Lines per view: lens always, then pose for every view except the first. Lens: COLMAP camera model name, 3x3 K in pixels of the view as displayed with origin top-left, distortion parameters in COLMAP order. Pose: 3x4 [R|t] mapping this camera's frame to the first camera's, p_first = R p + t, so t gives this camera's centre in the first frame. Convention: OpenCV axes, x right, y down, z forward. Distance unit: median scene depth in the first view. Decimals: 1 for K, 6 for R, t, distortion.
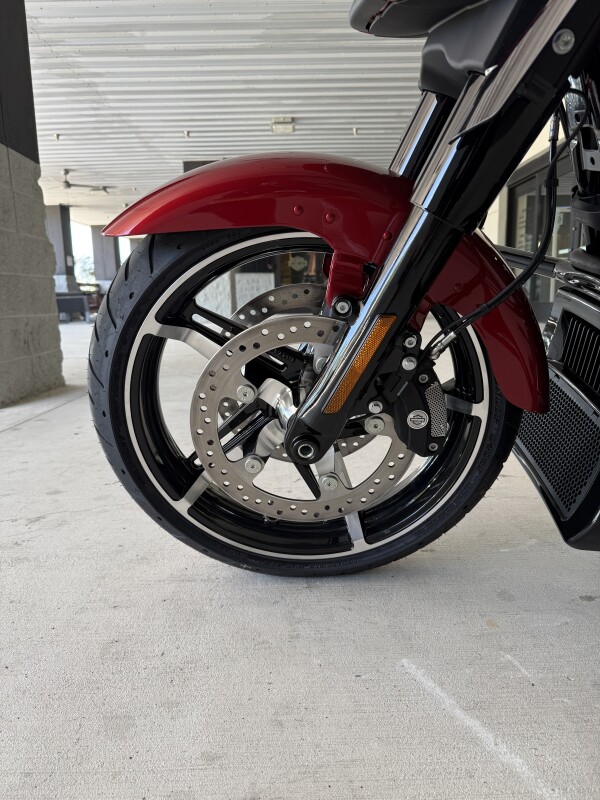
lens RADIAL K [[573.2, 0, 298.6], [0, 573.2, 402.3], [0, 0, 1]] dist [0.007639, -0.024332]
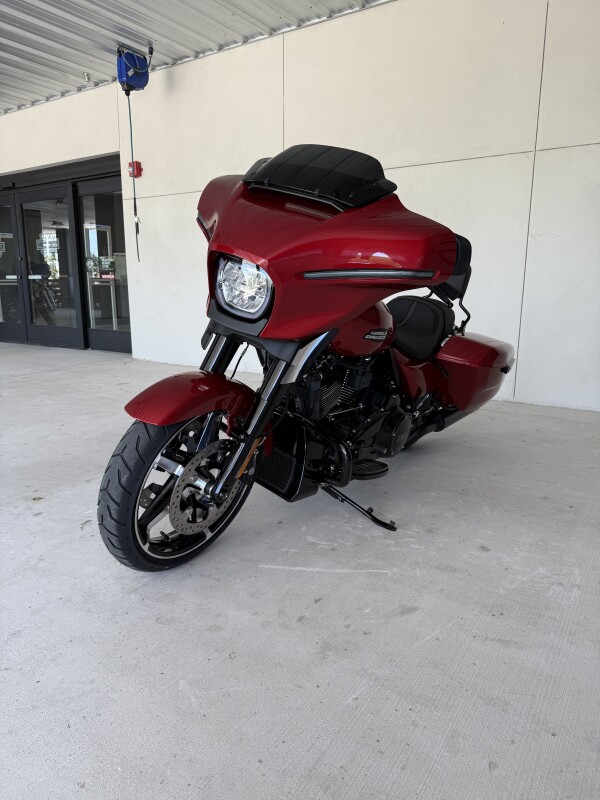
lens RADIAL K [[557.6, 0, 300.0], [0, 557.6, 400.0], [0, 0, 1]] dist [0.079044, -0.119461]
pose [[0.556342, -0.147535, 0.817751, -1.310681], [0.136552, 0.986965, 0.085163, -0.369143], [-0.819657, 0.064286, 0.569237, -0.483303]]
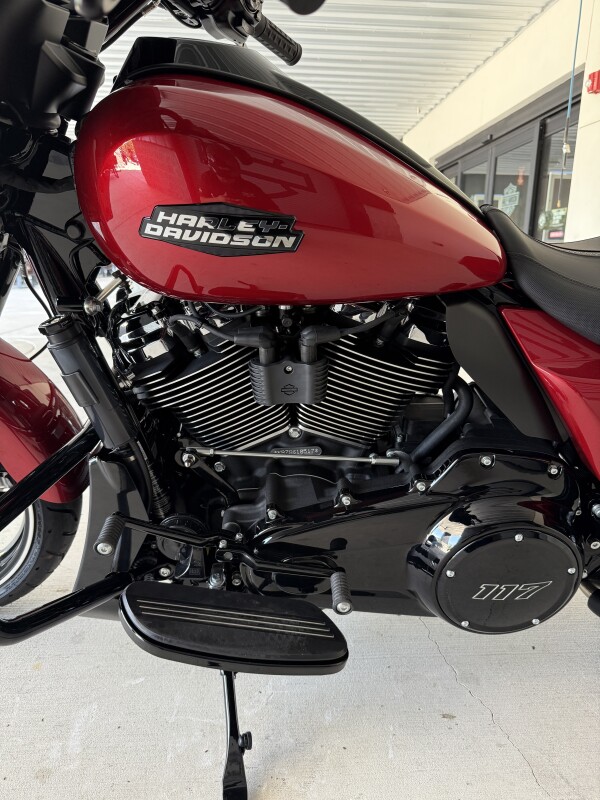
lens RADIAL K [[573.2, 0, 298.6], [0, 573.2, 402.3], [0, 0, 1]] dist [0.007639, -0.024332]
pose [[0.997958, 0.022391, 0.059825, 0.715749], [-0.026135, 0.997699, 0.062557, -0.237514], [-0.058287, -0.063993, 0.996247, -0.189437]]
